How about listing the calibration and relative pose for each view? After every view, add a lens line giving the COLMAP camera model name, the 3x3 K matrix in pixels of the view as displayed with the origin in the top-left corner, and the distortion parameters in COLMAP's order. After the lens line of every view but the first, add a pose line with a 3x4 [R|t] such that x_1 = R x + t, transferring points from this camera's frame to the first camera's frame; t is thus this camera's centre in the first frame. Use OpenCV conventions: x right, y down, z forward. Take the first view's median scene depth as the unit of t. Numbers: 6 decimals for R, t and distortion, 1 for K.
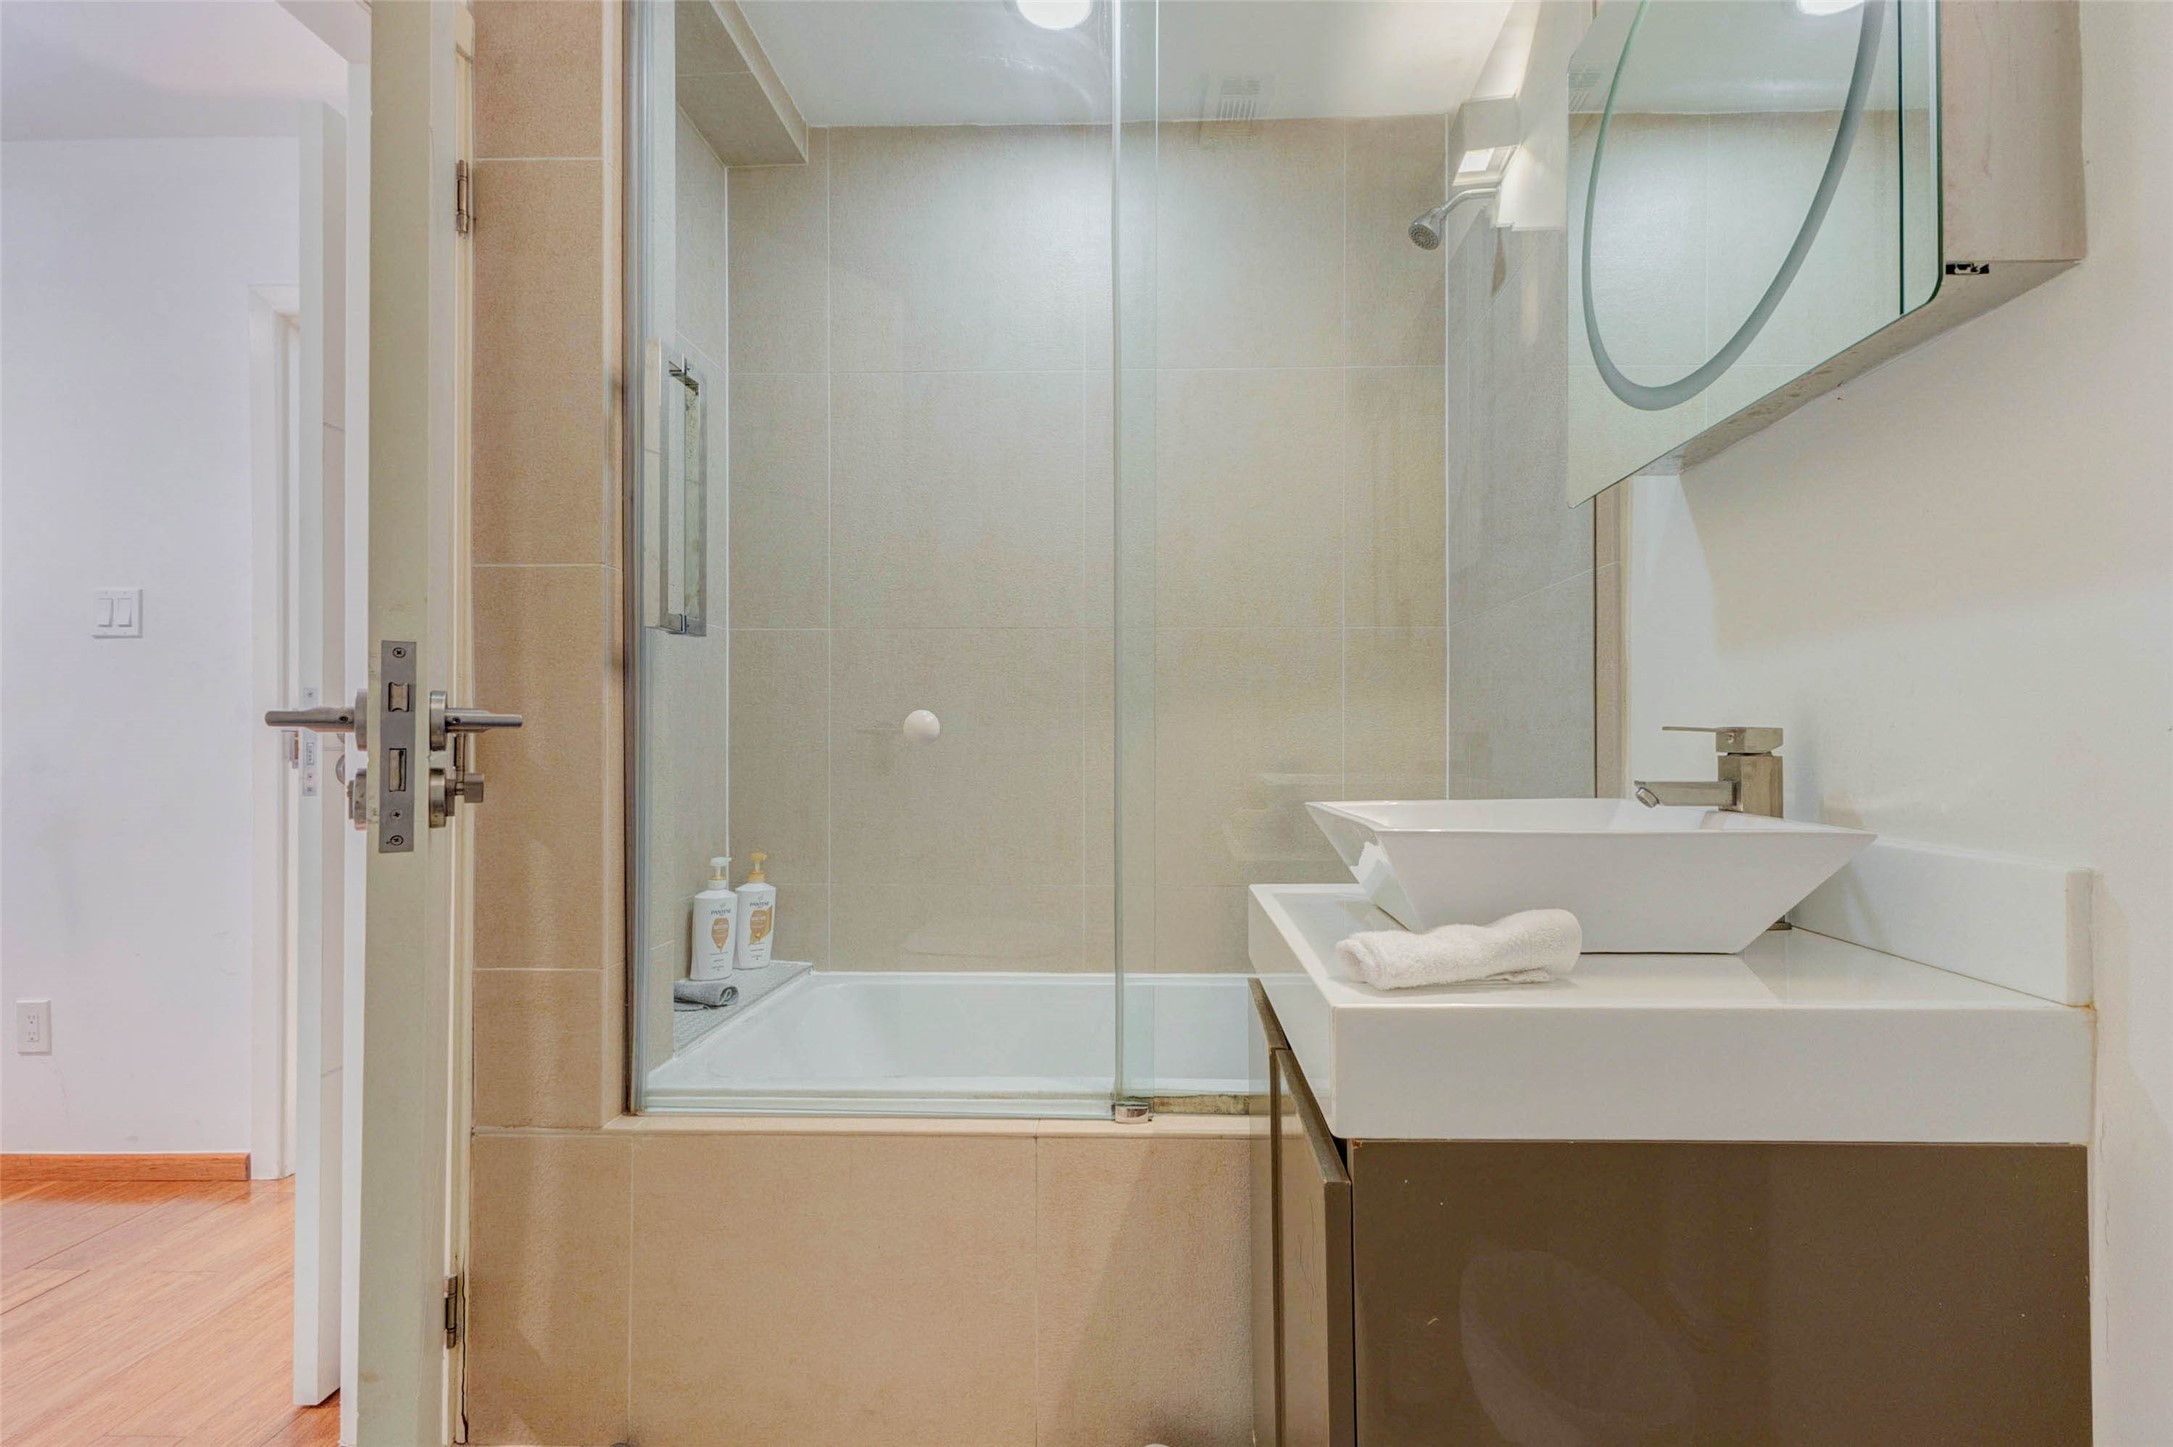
lens RADIAL K [[951.3, 0, 1085.5], [0, 951.3, 734.0], [0, 0, 1]] dist [-0.001825, -0.000557]
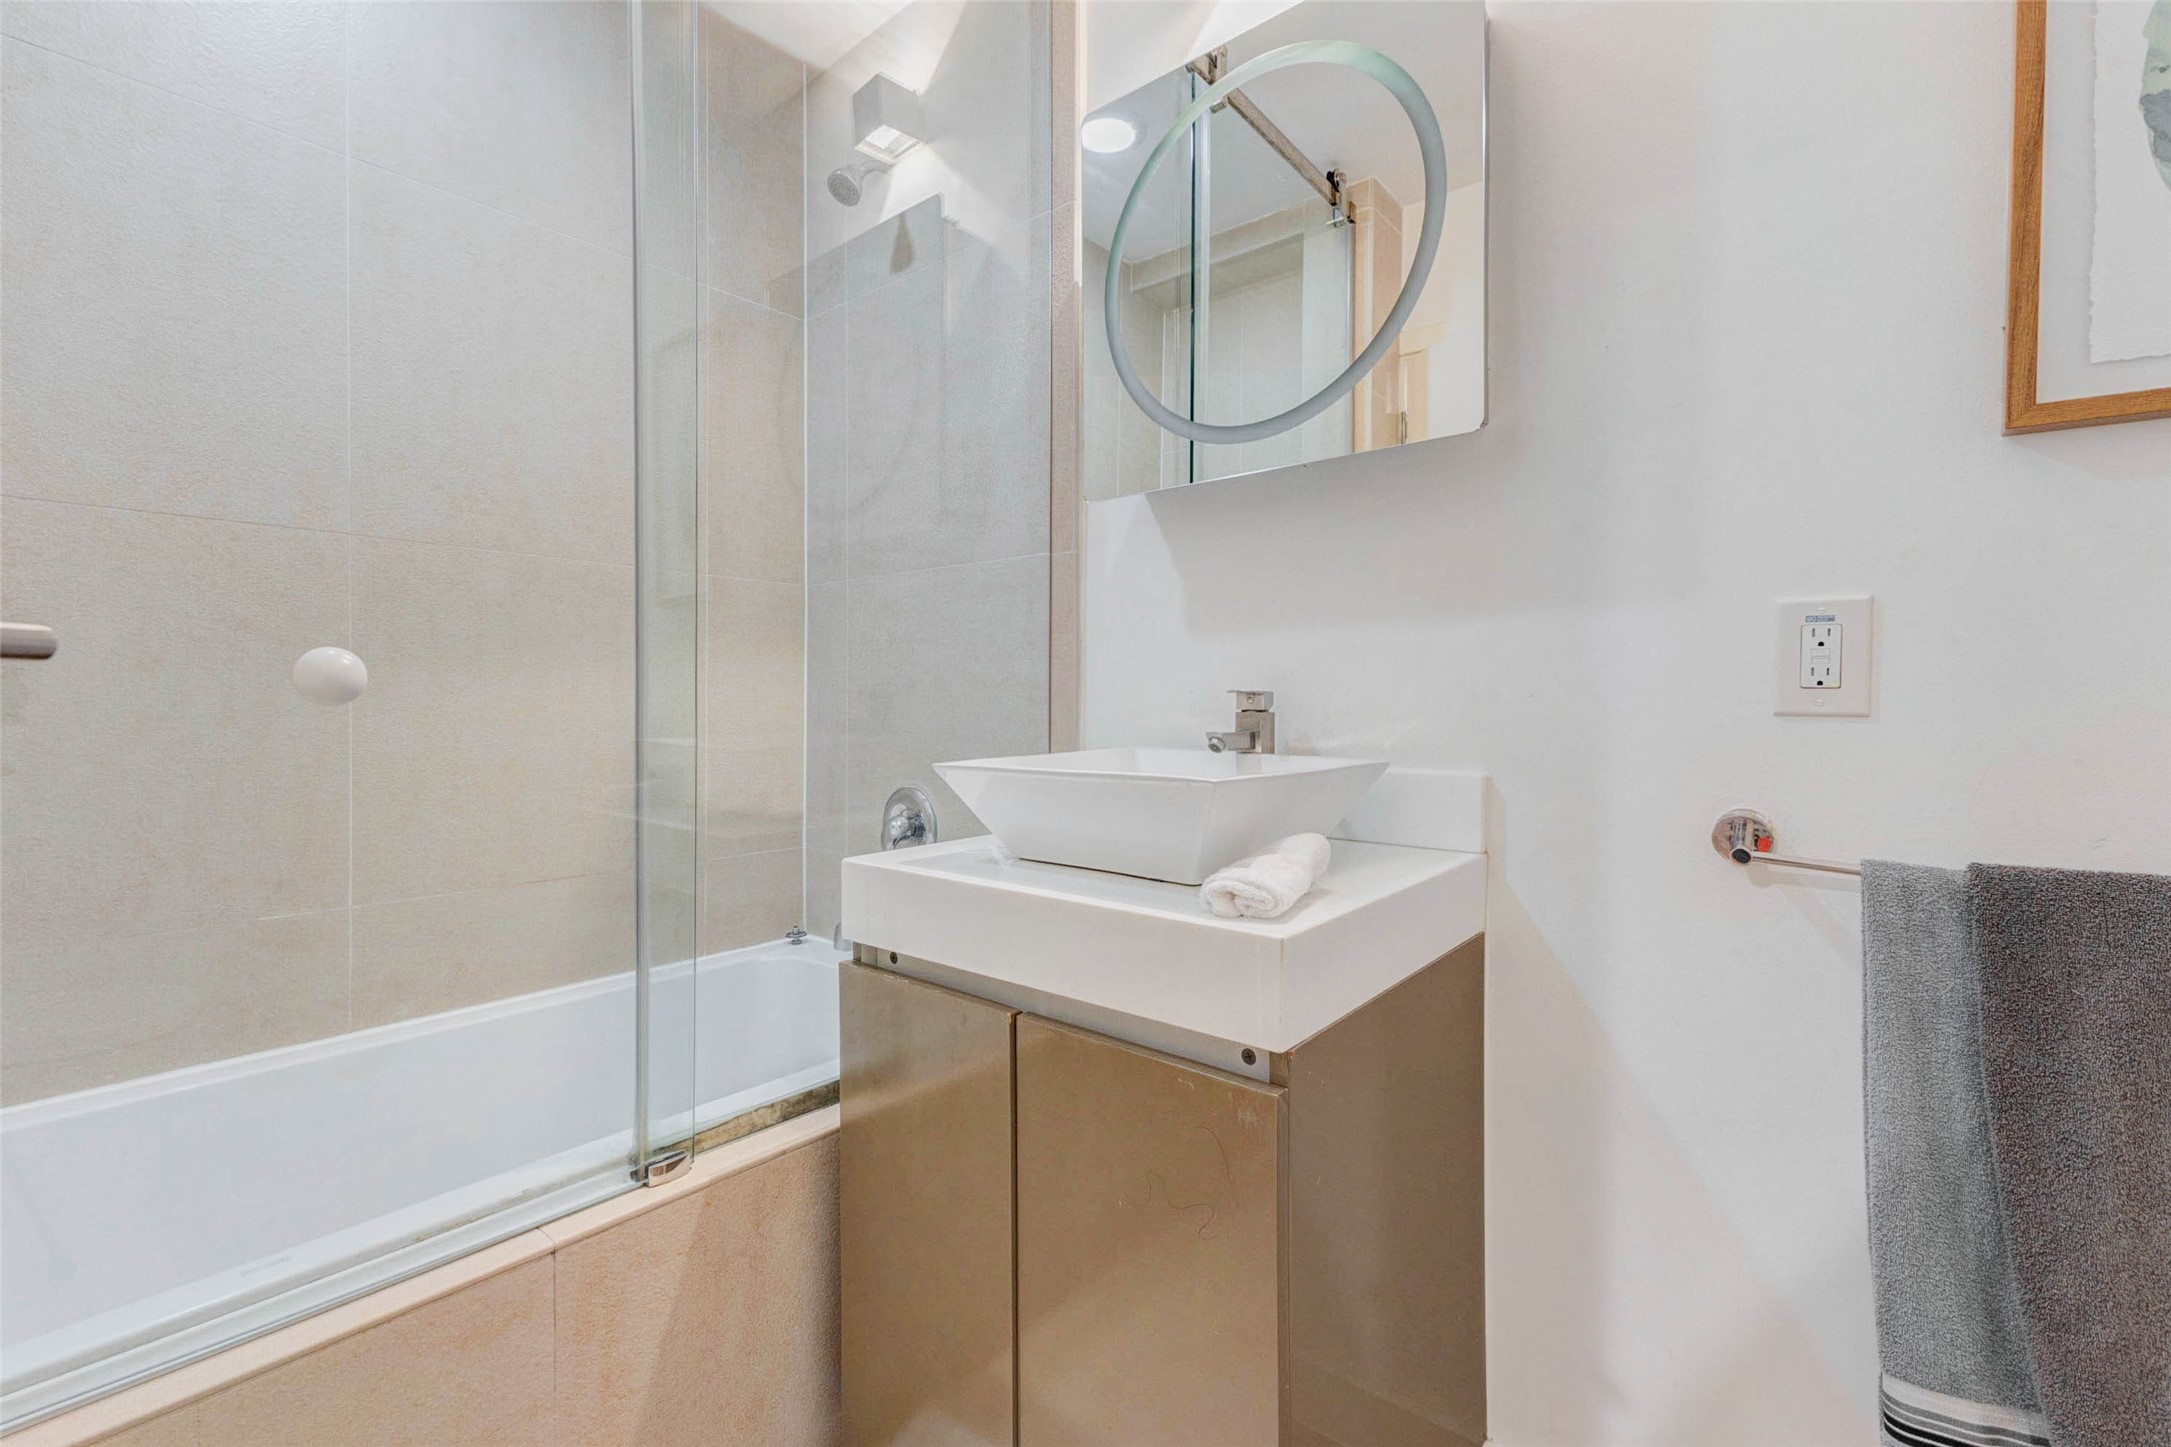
lens RADIAL K [[950.4, 0, 1078.3], [0, 950.4, 711.0], [0, 0, 1]] dist [-0.001825, -0.000557]
pose [[0.608163, -0.006561, 0.793785, -0.366108], [-0.009731, 0.999829, 0.015720, 0.001793], [-0.793752, -0.017285, 0.607996, 0.252681]]
